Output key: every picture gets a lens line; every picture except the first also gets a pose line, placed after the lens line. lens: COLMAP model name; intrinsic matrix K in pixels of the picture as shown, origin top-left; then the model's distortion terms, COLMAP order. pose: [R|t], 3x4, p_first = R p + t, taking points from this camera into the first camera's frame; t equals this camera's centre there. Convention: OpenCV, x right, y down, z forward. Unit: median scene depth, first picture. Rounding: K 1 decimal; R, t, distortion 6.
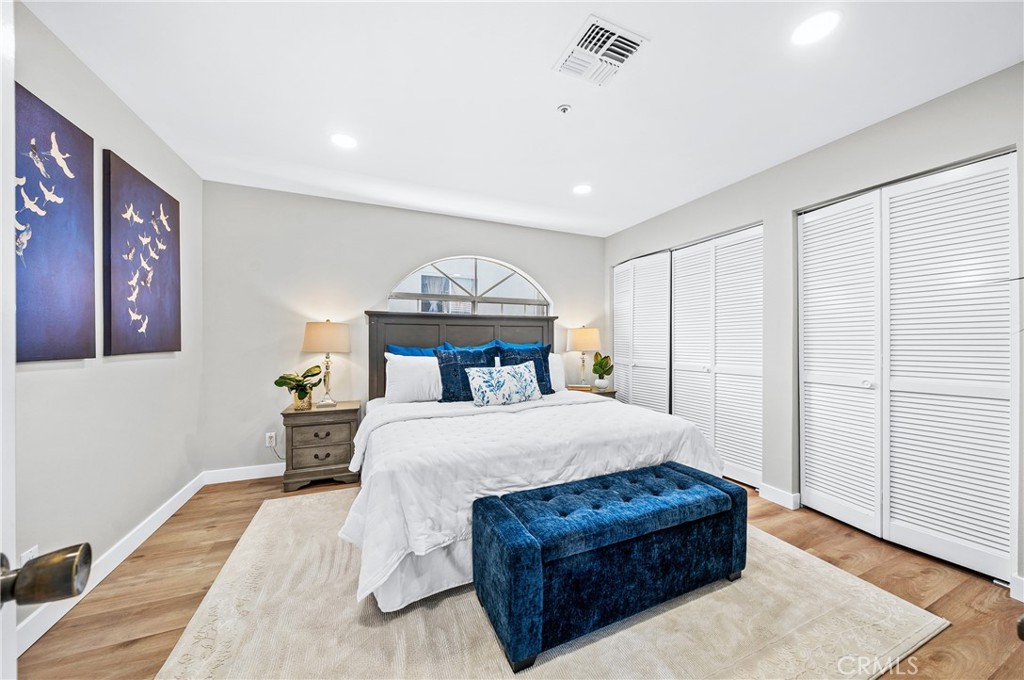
lens RADIAL K [[351.2, 0, 508.9], [0, 351.2, 342.5], [0, 0, 1]] dist [-0.009124, 0.001614]
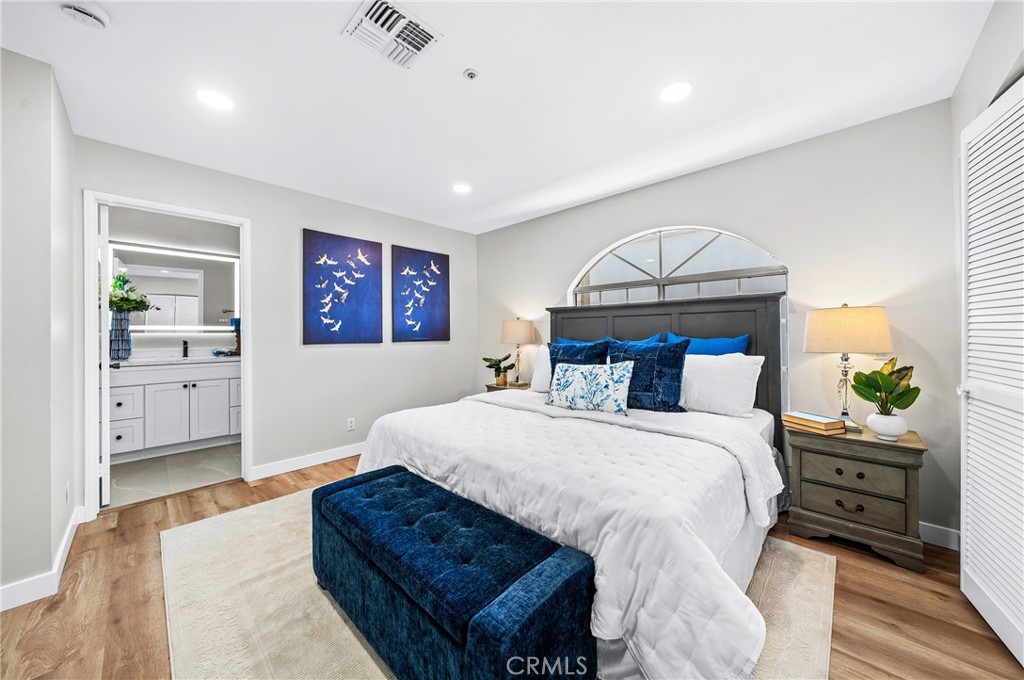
lens RADIAL K [[351.2, 0, 507.7], [0, 351.2, 331.7], [0, 0, 1]] dist [-0.009124, 0.001614]
pose [[0.401037, -0.009242, -0.916015, 0.801622], [-0.000394, 0.999947, -0.010261, -0.002108], [0.916062, 0.004476, 0.401012, 0.583654]]
